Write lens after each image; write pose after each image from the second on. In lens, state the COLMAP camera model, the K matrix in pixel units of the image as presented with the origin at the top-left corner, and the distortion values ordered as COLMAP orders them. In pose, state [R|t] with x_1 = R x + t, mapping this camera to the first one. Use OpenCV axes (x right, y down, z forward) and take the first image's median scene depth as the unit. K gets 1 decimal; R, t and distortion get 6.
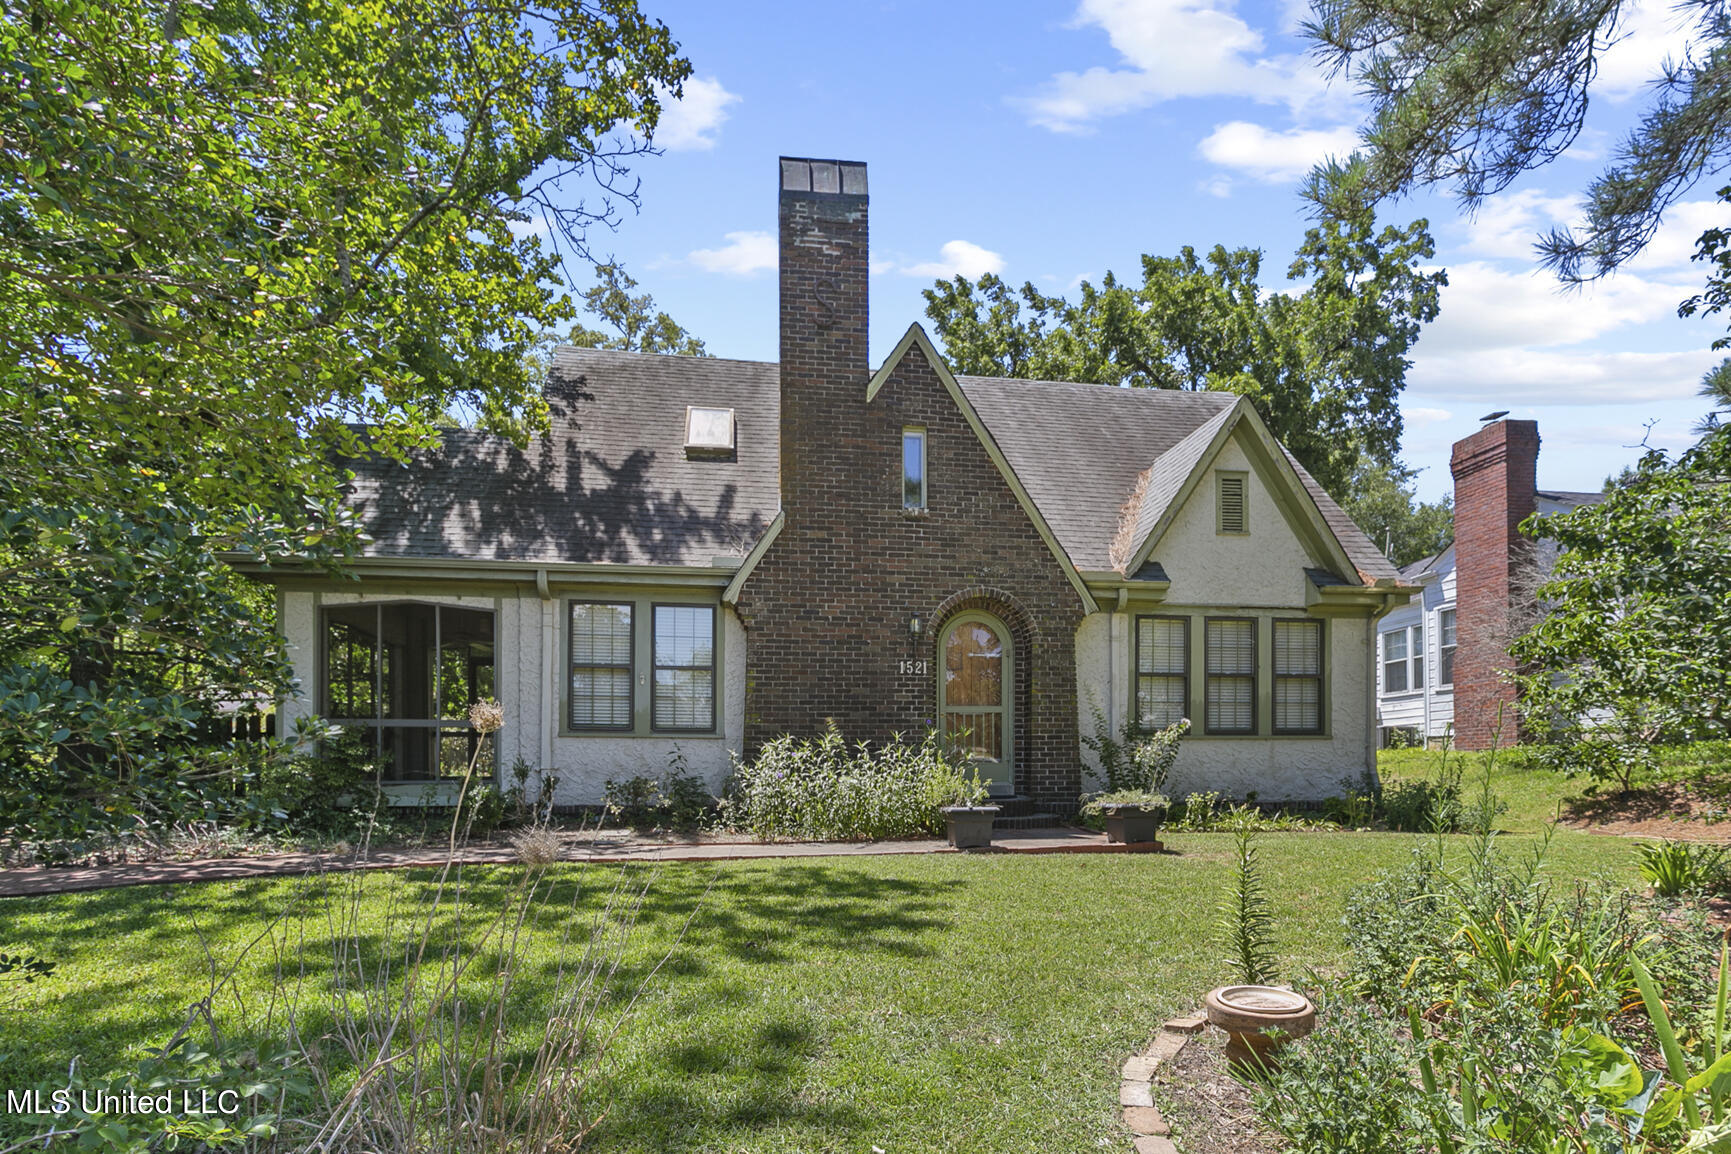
lens RADIAL K [[830.9, 0, 865.5], [0, 830.9, 577.0], [0, 0, 1]] dist [0.000224, 0.000034]
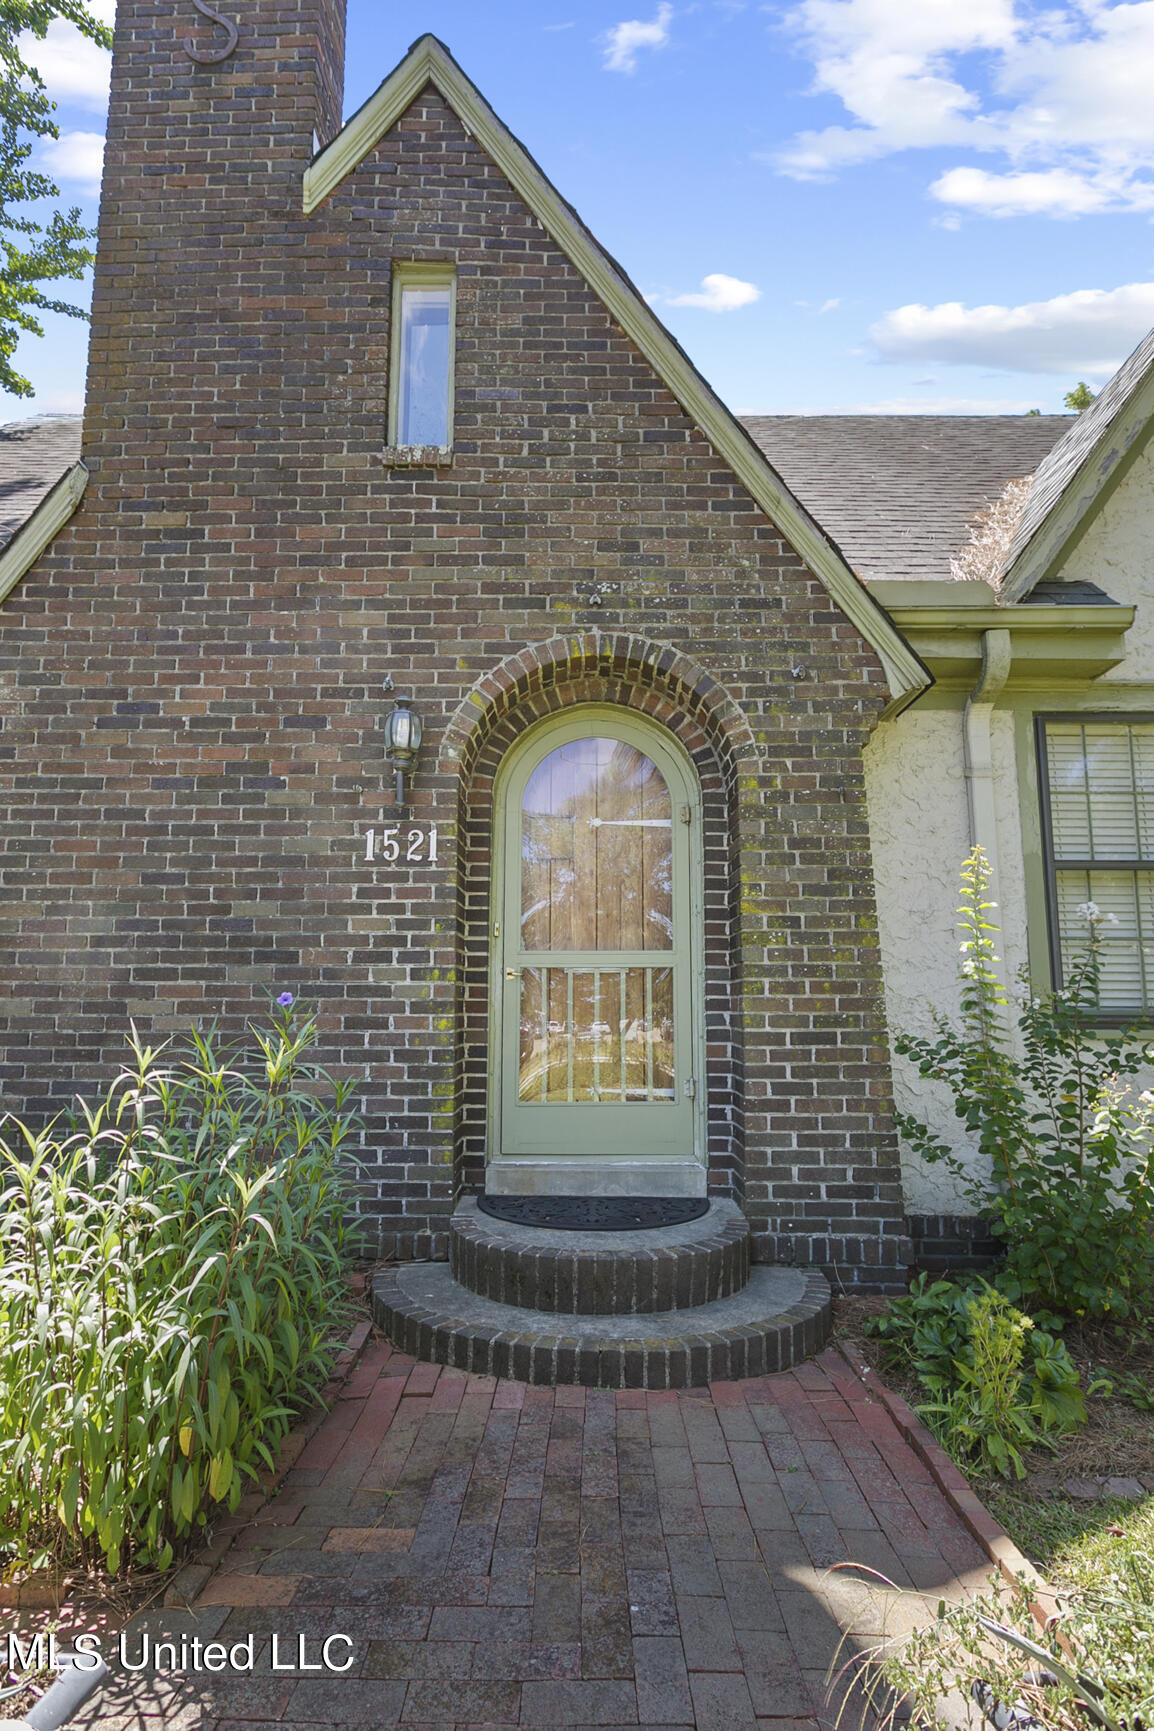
lens RADIAL K [[830.9, 0, 524.2], [0, 830.9, 796.3], [0, 0, 1]] dist [0.000224, 0.000034]
pose [[0.981868, -0.039987, -0.185300, 0.173099], [0.032173, 0.998470, -0.044983, 0.100955], [0.186815, 0.038205, 0.981652, 0.616520]]
